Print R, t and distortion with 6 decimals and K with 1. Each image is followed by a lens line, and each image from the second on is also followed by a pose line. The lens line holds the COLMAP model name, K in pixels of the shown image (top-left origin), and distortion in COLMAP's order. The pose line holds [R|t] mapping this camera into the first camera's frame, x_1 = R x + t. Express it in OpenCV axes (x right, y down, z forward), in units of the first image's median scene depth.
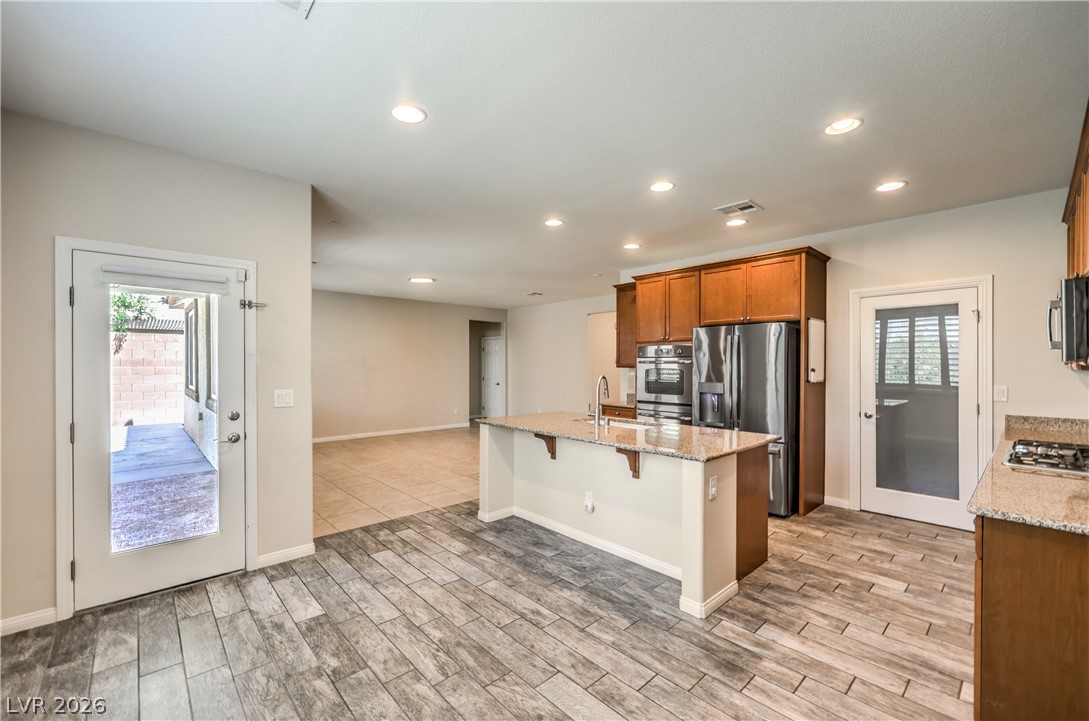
lens RADIAL K [[443.9, 0, 543.9], [0, 443.9, 370.4], [0, 0, 1]] dist [0.000638, -0.000464]
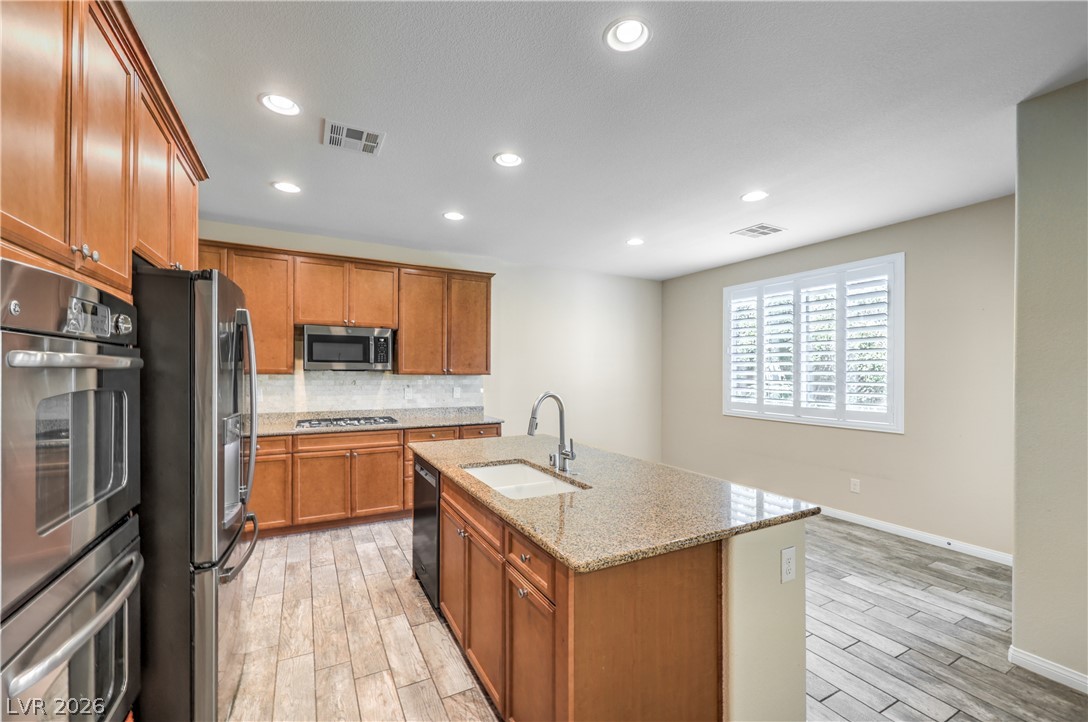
lens RADIAL K [[443.5, 0, 536.9], [0, 443.5, 372.9], [0, 0, 1]] dist [0.000638, -0.000464]
pose [[-0.964848, -0.008454, 0.262673, -0.004981], [-0.003926, 0.999835, 0.017760, -0.031344], [-0.262780, 0.016105, -0.964721, 2.007260]]
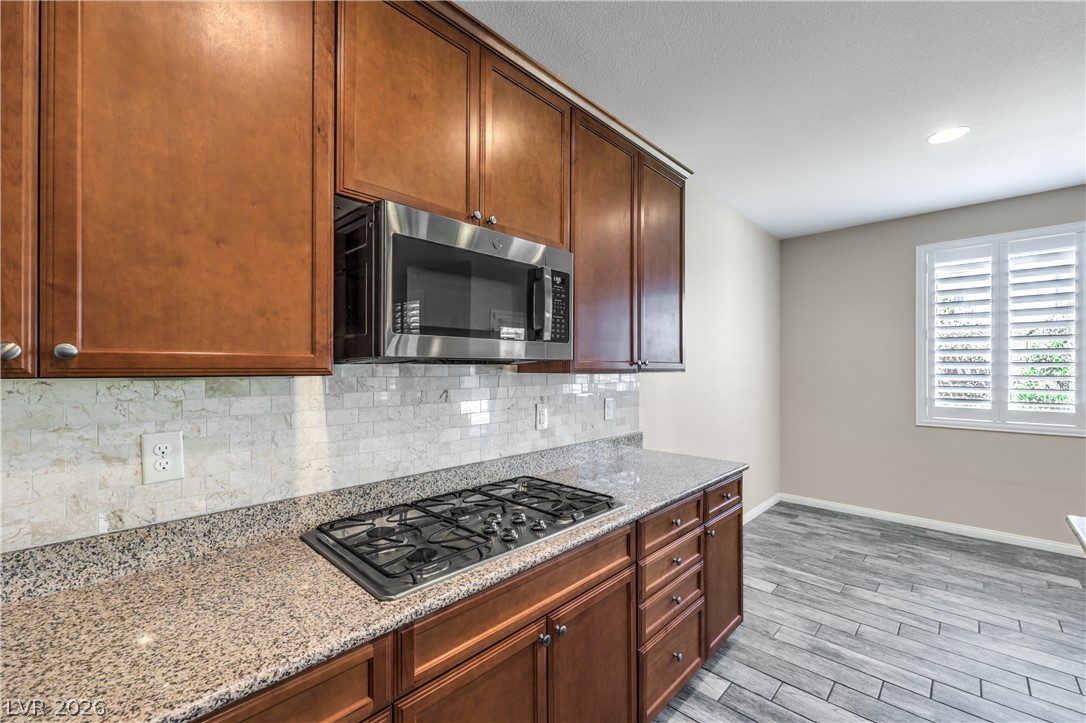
lens RADIAL K [[442.6, 0, 533.6], [0, 442.6, 371.1], [0, 0, 1]] dist [0.000638, -0.000464]
pose [[-0.998866, -0.000081, -0.047620, 0.920410], [-0.000923, 0.999843, 0.017672, -0.010370], [0.047611, 0.017696, -0.998709, 1.276625]]
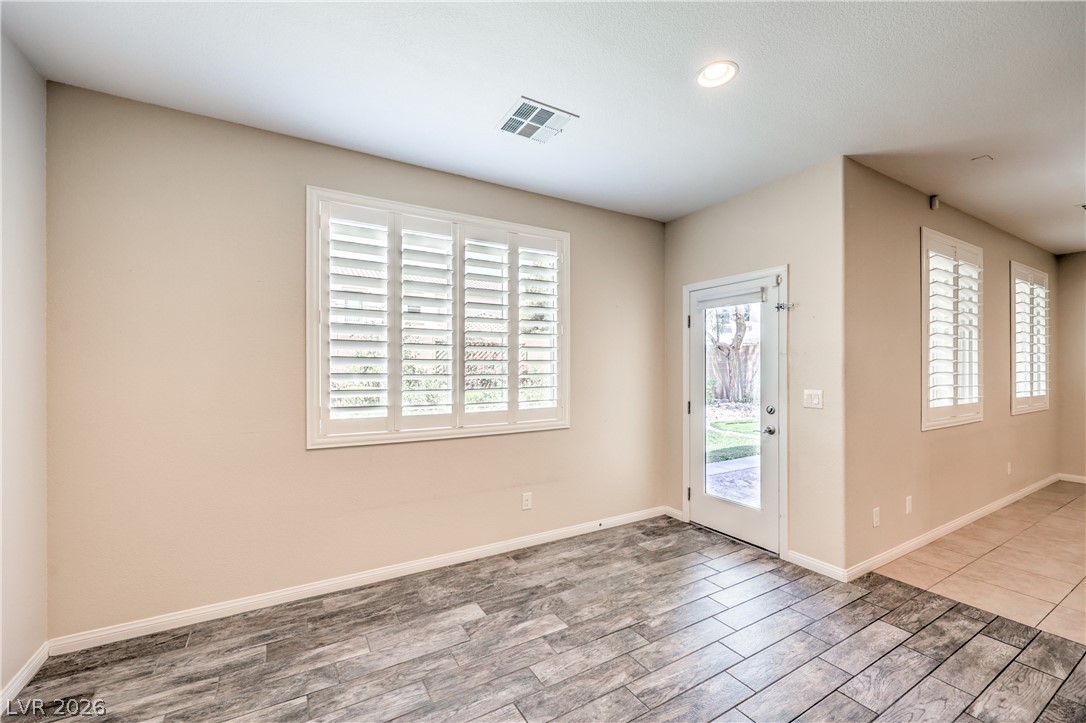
lens RADIAL K [[442.6, 0, 539.2], [0, 442.6, 366.3], [0, 0, 1]] dist [0.000638, -0.000464]
pose [[-0.216856, -0.004310, -0.976194, 0.494109], [-0.009691, 0.999950, -0.002262, 0.002928], [0.976155, 0.008970, -0.216887, 0.668668]]
